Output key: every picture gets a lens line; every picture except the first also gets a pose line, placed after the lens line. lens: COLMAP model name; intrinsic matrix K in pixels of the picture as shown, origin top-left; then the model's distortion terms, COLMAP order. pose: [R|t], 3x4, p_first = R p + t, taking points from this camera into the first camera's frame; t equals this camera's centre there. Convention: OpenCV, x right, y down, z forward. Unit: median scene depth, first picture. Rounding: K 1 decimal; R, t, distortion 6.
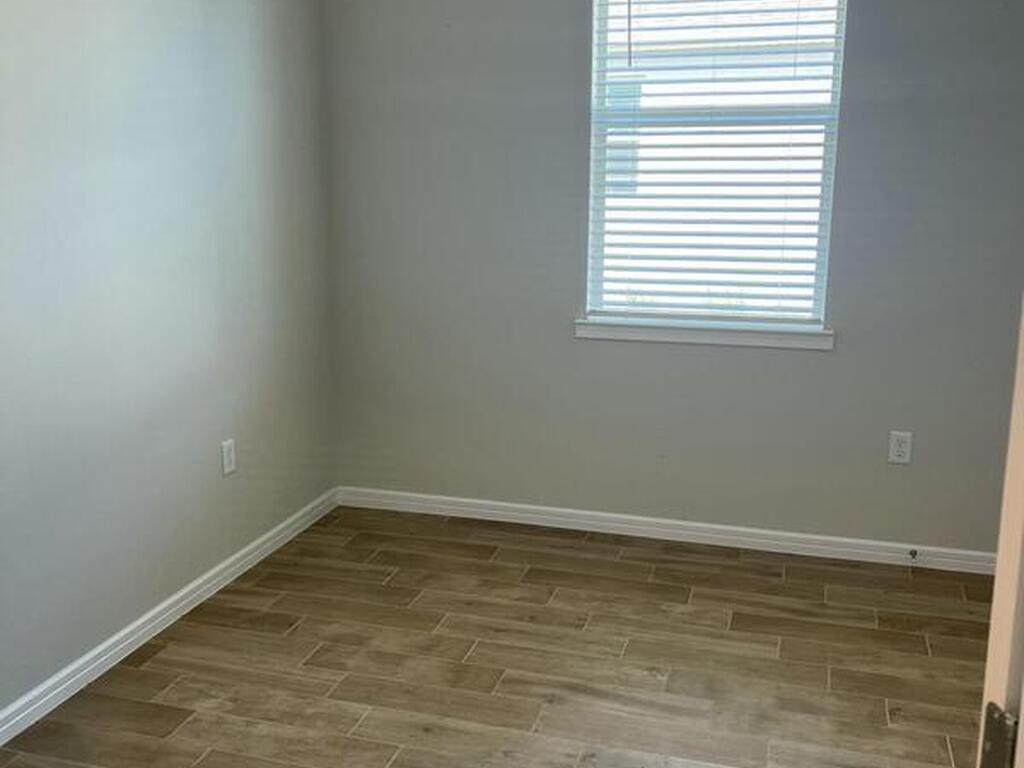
lens RADIAL K [[1010.4, 0, 512.0], [0, 1010.4, 384.0], [0, 0, 1]] dist [0.136609, -0.105004]
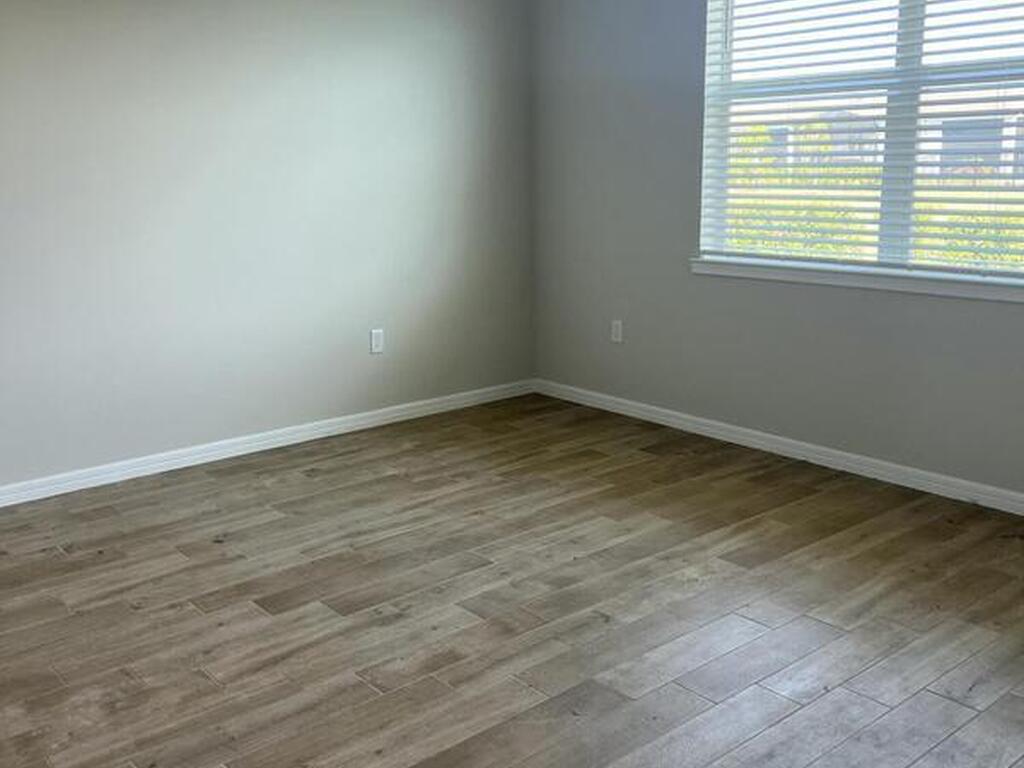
lens RADIAL K [[1010.4, 0, 512.0], [0, 1010.4, 384.0], [0, 0, 1]] dist [0.136609, -0.105004]
pose [[0.830423, 0.104759, -0.547196, 0.570071], [-0.088180, 0.994497, 0.056571, 0.037673], [0.550111, 0.001273, 0.835091, -0.152386]]
